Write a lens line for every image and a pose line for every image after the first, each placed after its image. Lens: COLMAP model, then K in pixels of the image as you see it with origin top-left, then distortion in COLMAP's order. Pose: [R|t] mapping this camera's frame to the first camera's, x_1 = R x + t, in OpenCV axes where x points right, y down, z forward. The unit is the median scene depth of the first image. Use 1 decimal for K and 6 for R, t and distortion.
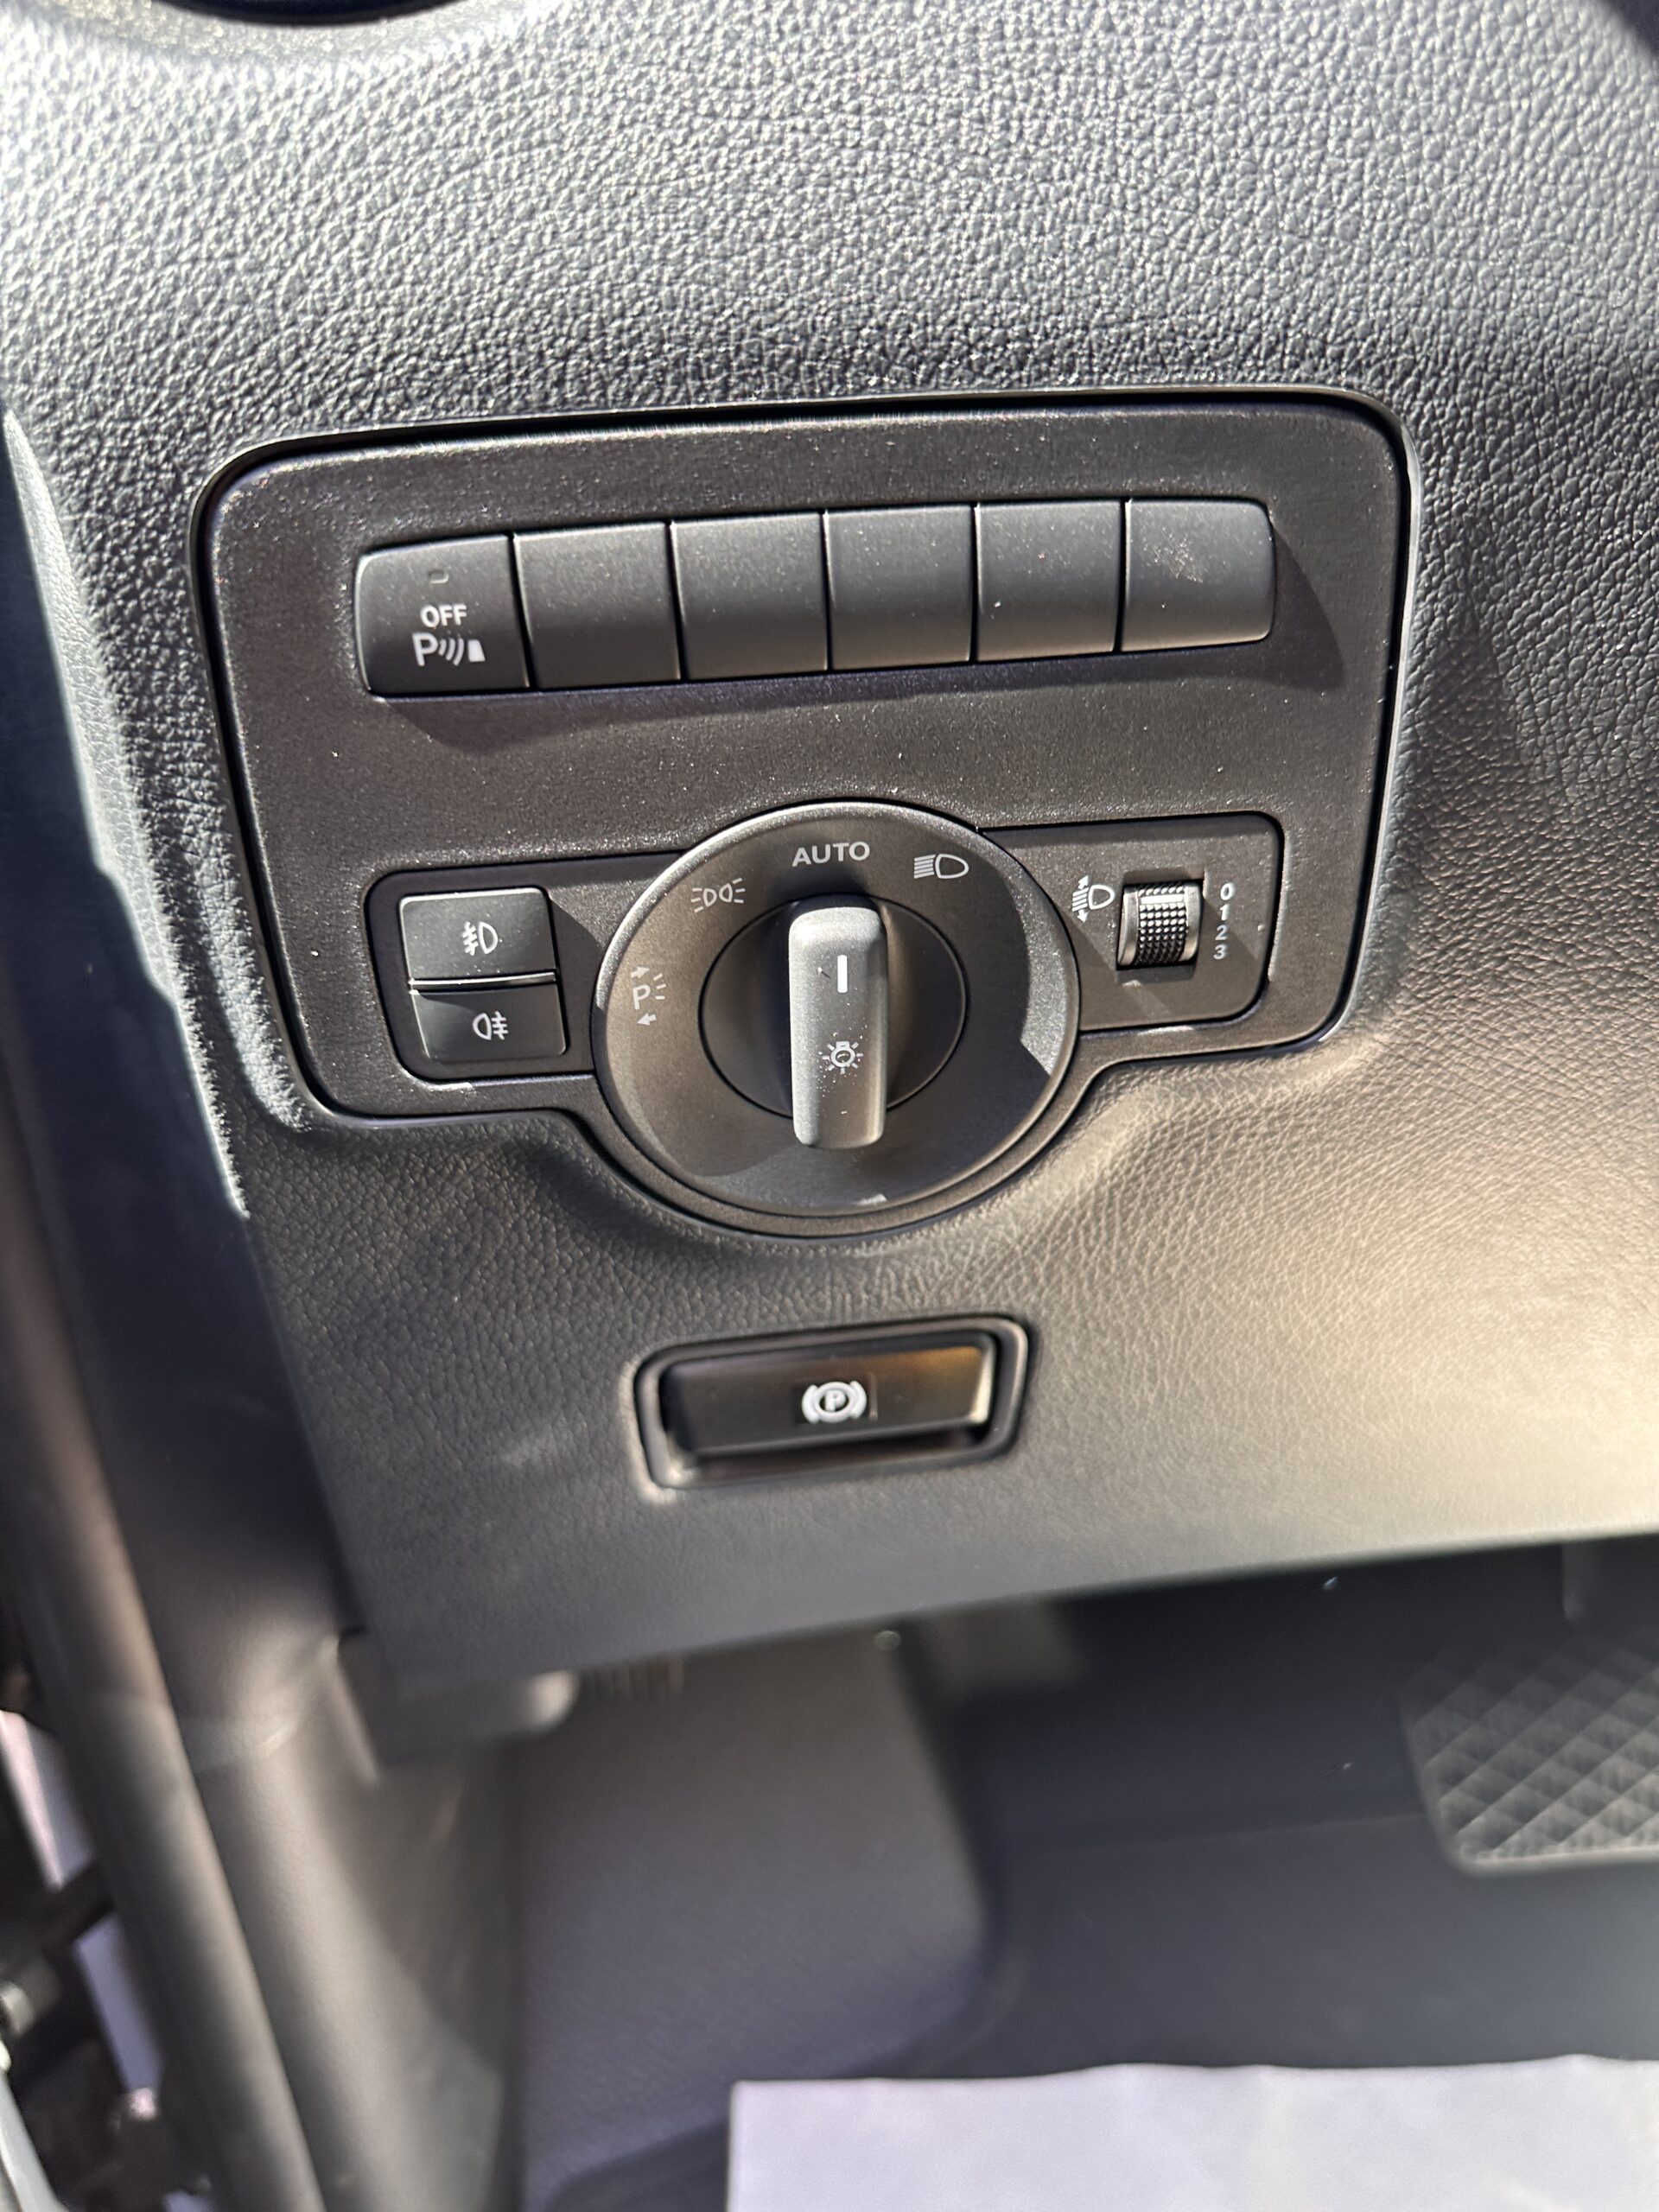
lens RADIAL K [[1579.1, 0, 829.5], [0, 1579.1, 1106.0], [0, 0, 1]] dist [0.010840, -0.046947]
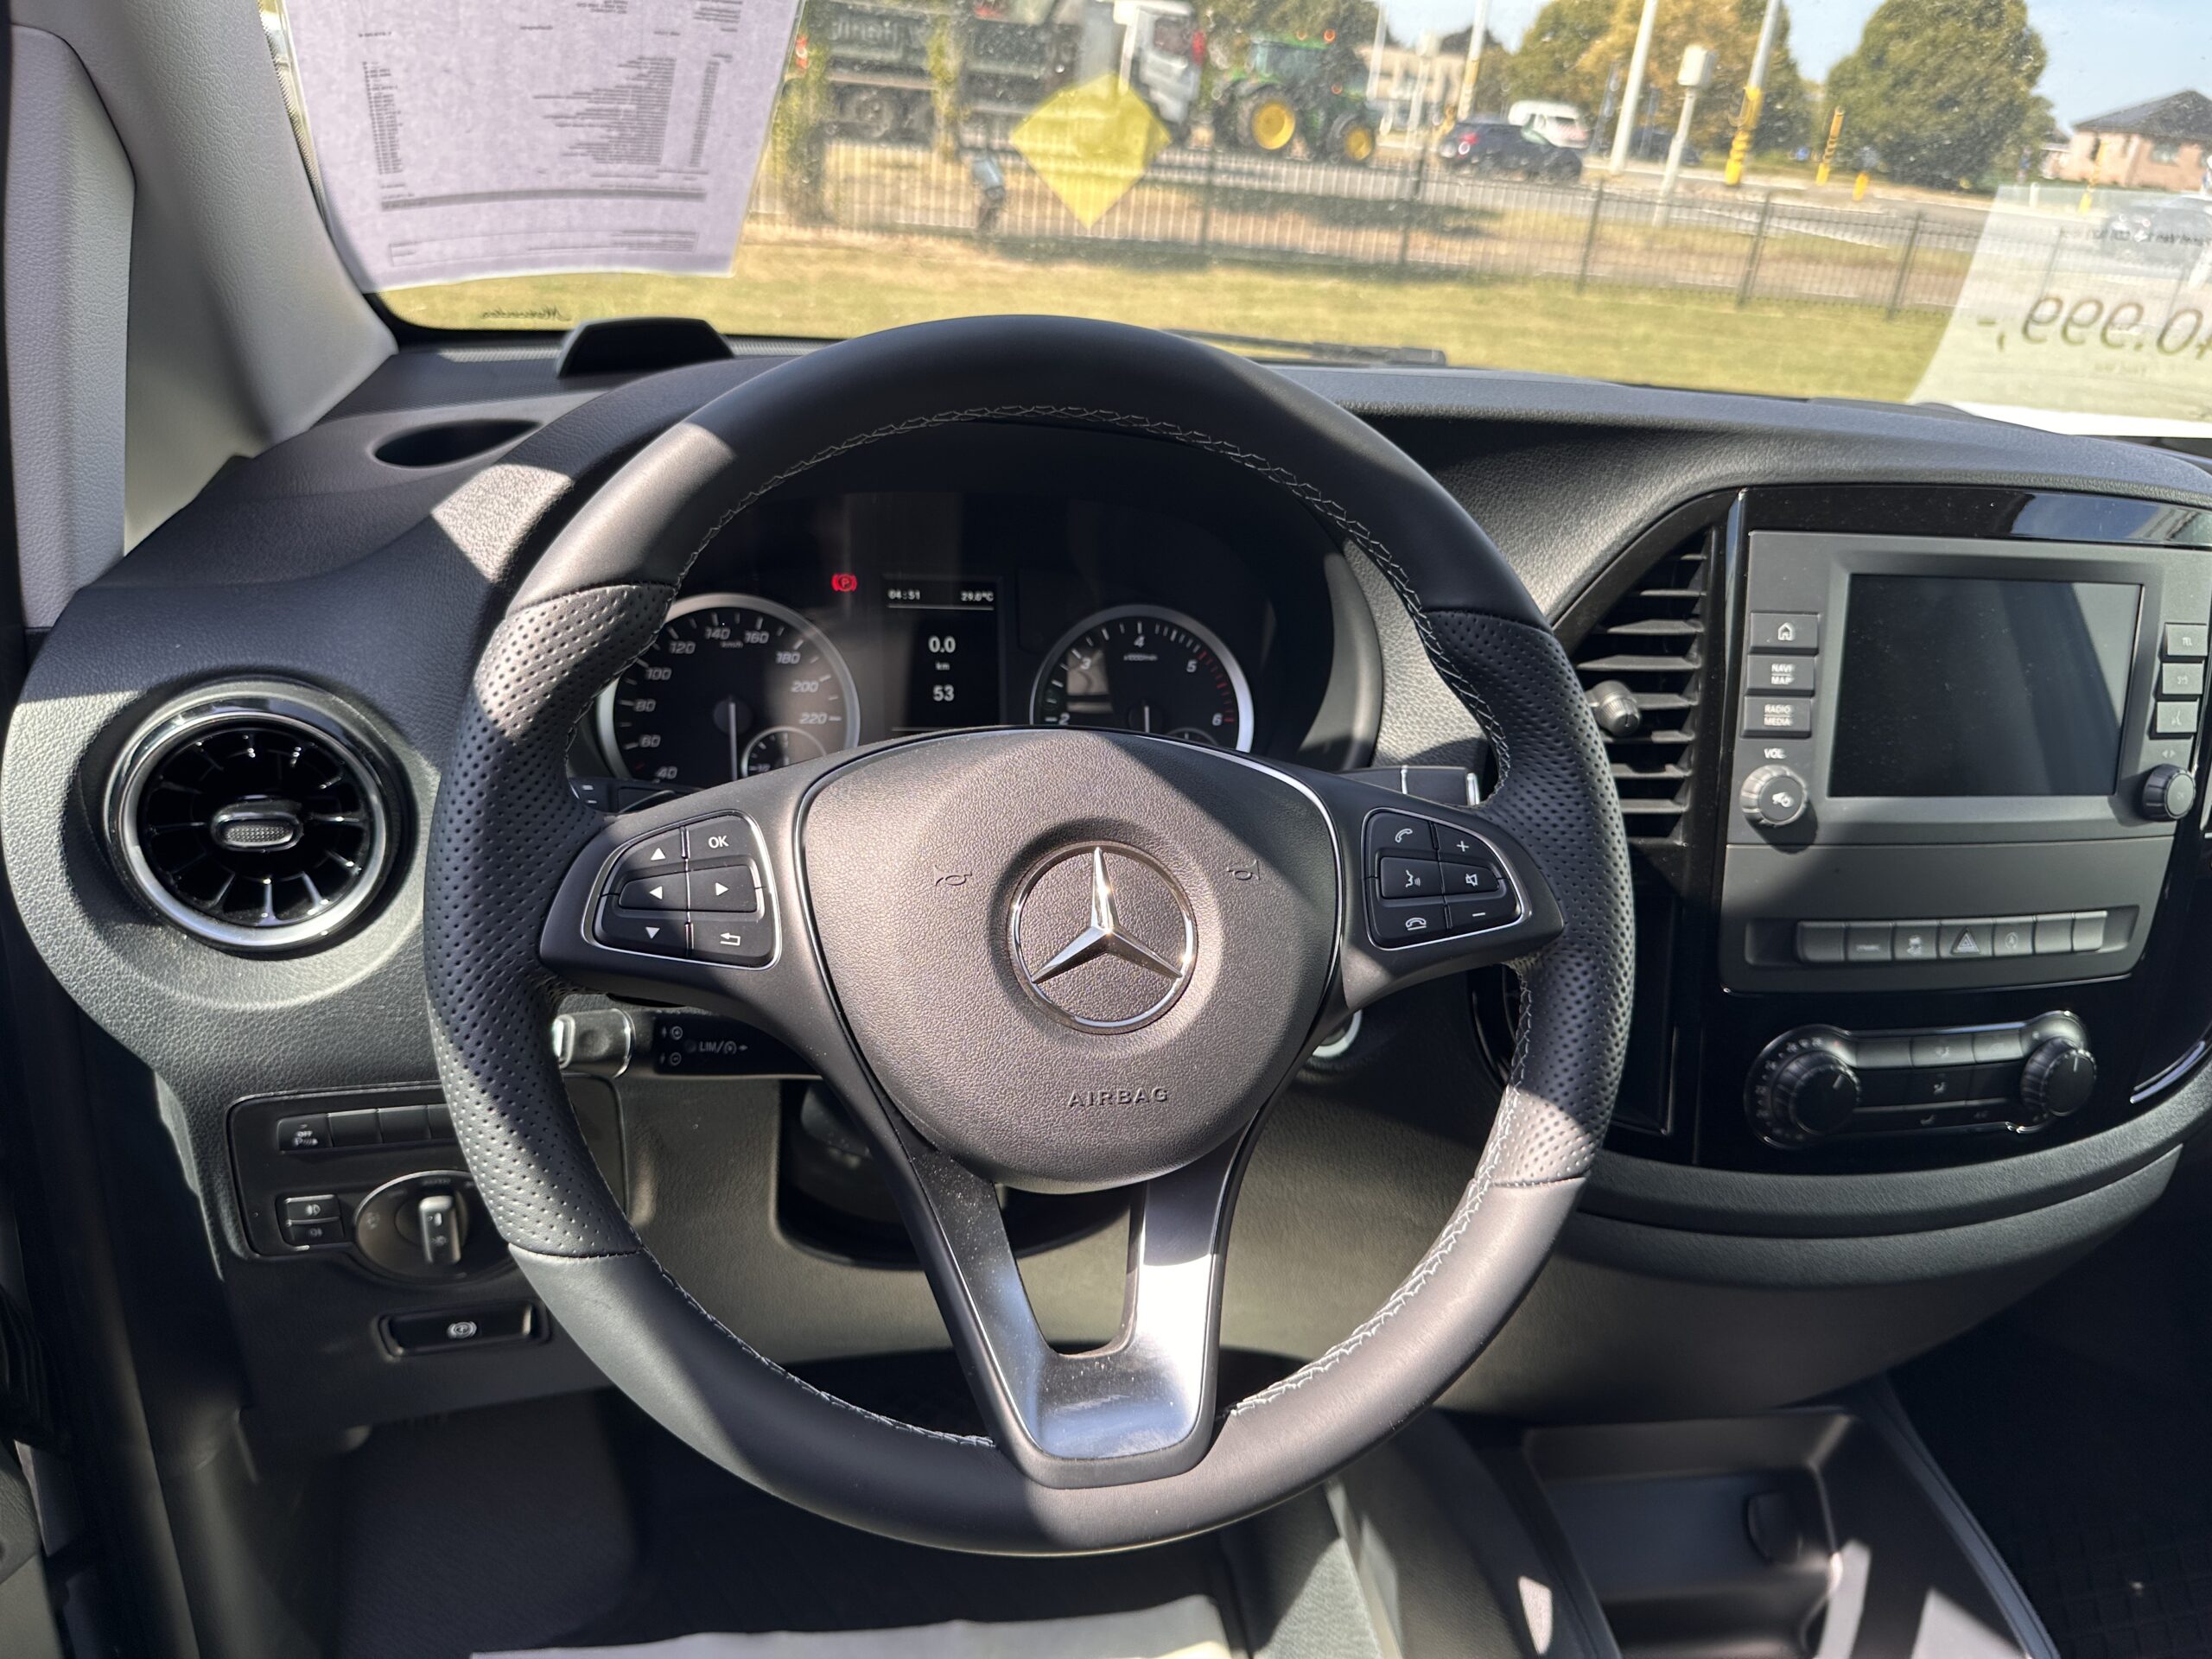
lens RADIAL K [[1579.1, 0, 1106.0], [0, 1579.1, 829.5], [0, 0, 1]] dist [0.010840, -0.046947]
pose [[0.977264, 0.063684, 0.202238, 0.488258], [-0.066413, 0.997770, 0.006731, -0.759786], [-0.201359, -0.020009, 0.979313, -1.817454]]
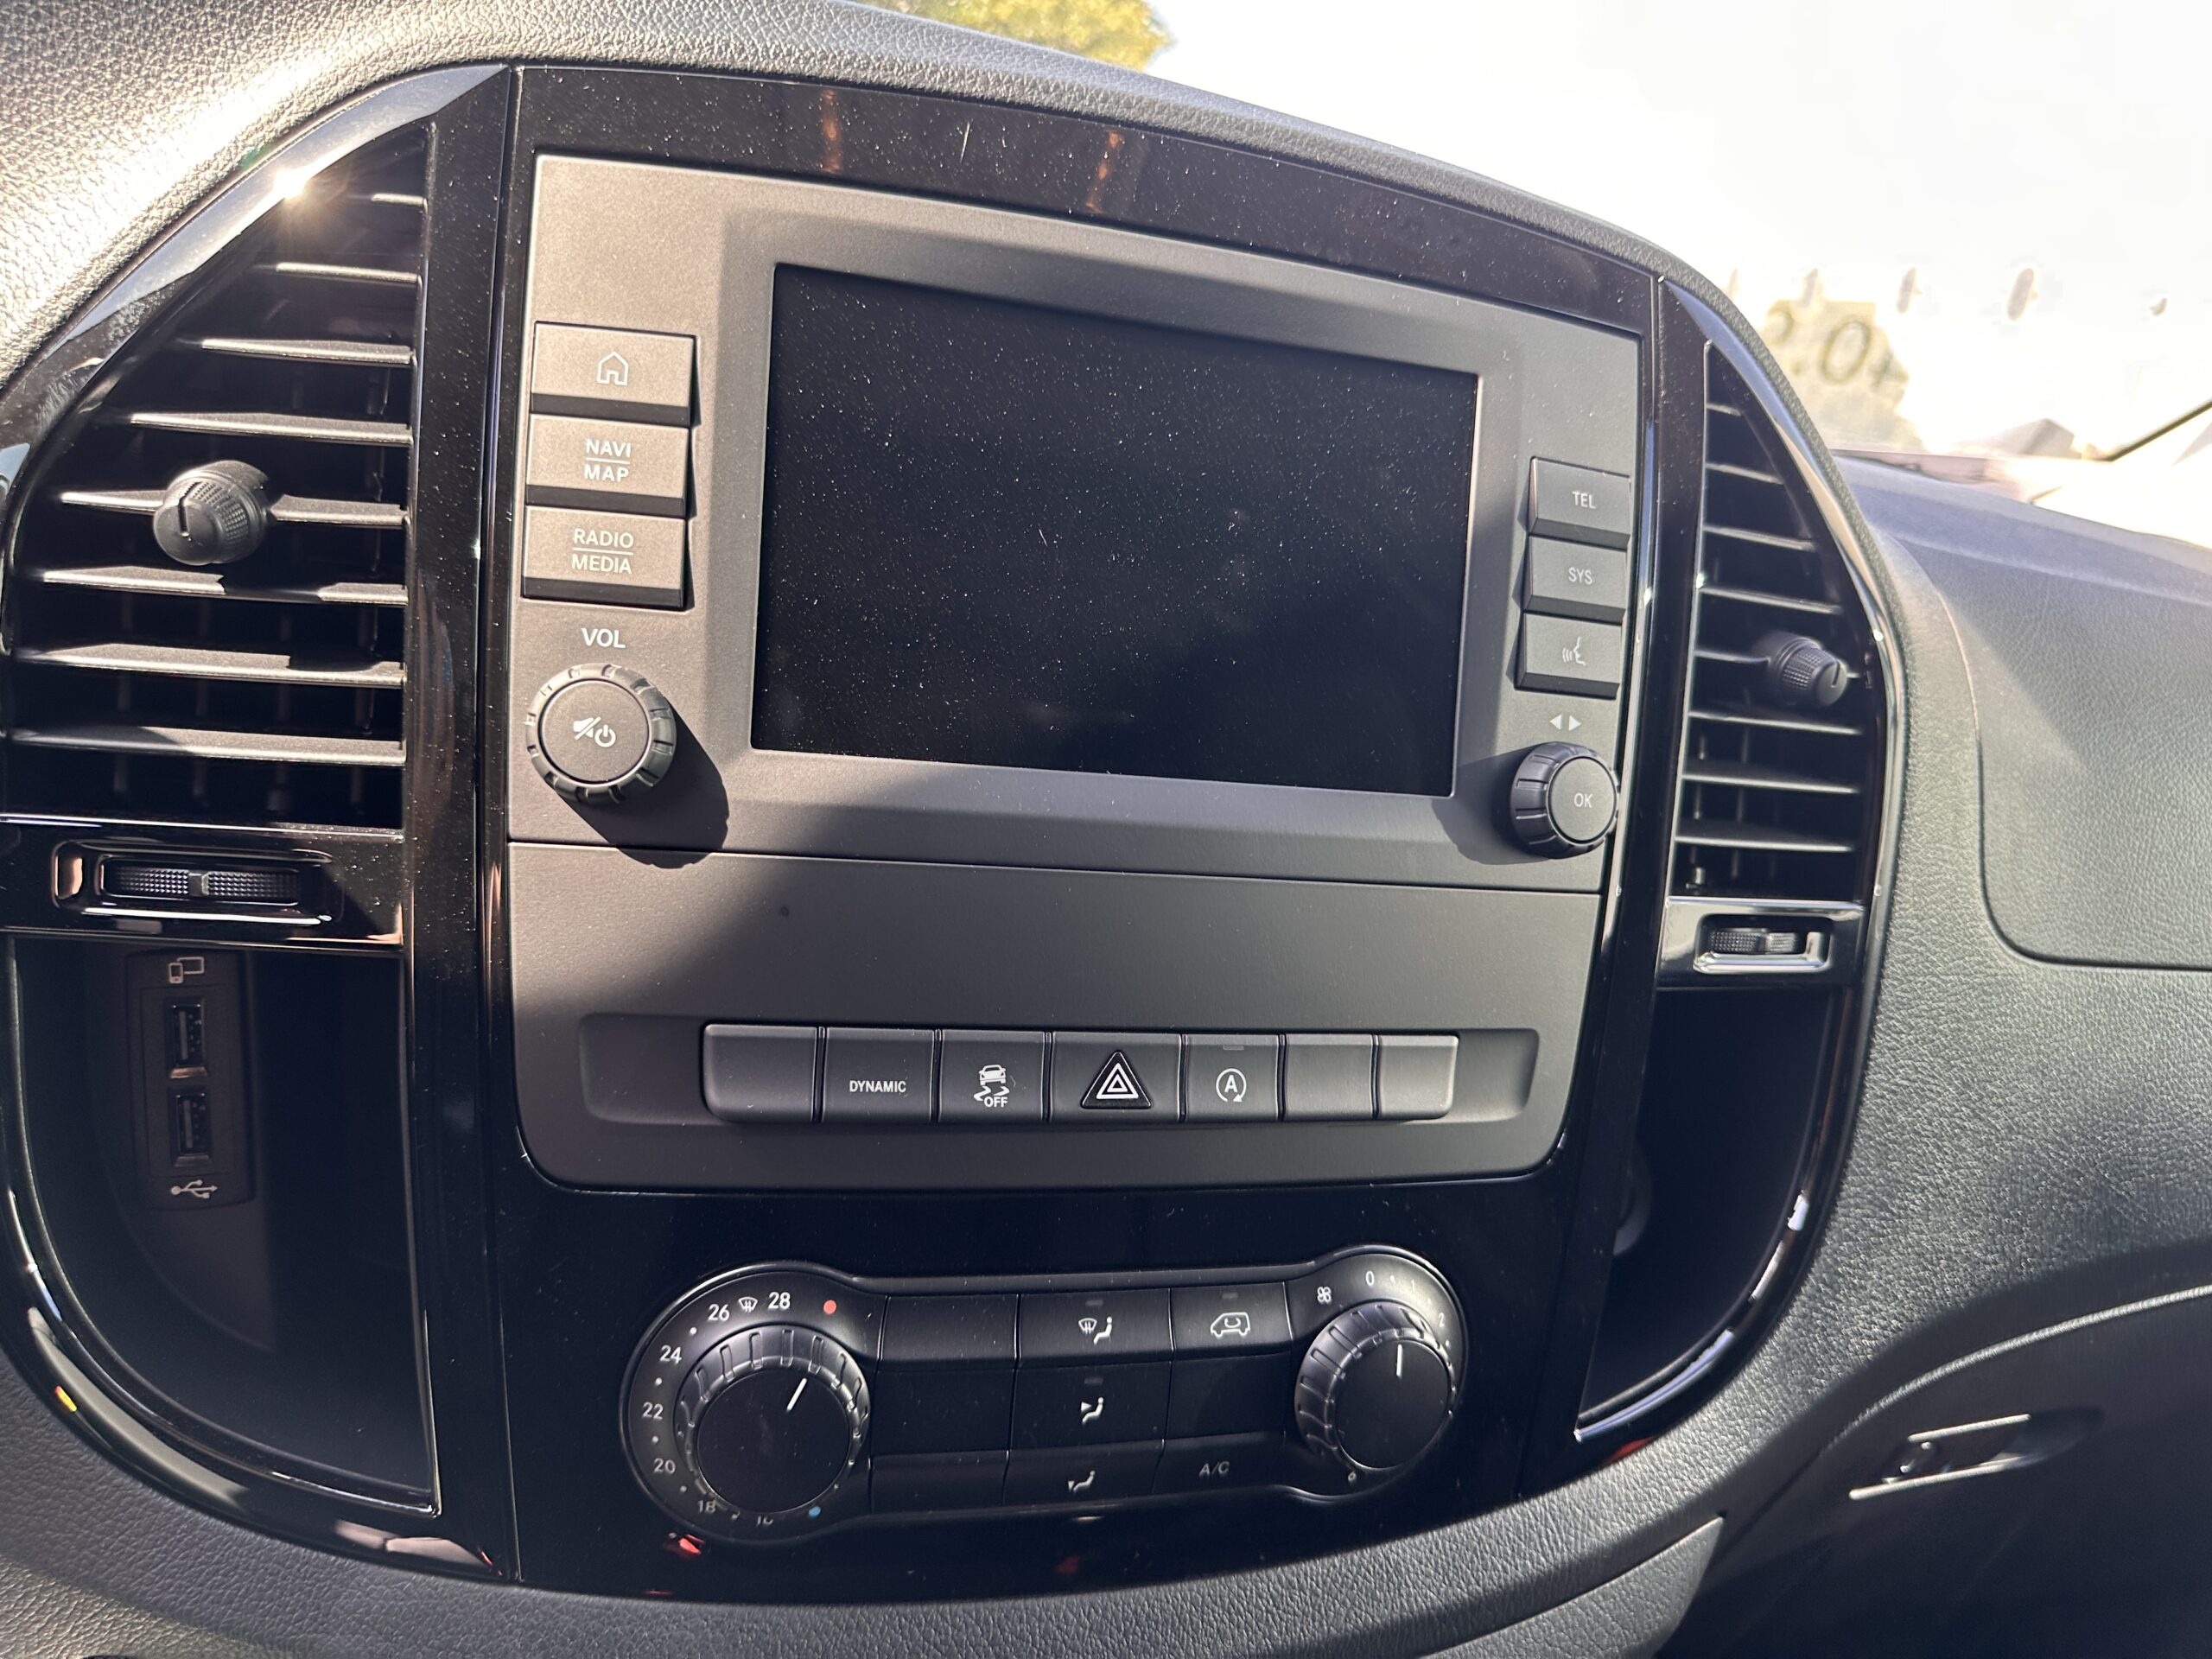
lens RADIAL K [[1575.5, 0, 1106.0], [0, 1575.5, 829.5], [0, 0, 1]] dist [0.081907, -0.171480]
pose [[0.962751, 0.123349, 0.240616, 2.205523], [-0.086762, 0.983755, -0.157158, -0.643217], [-0.256092, 0.130428, 0.957813, -0.678234]]
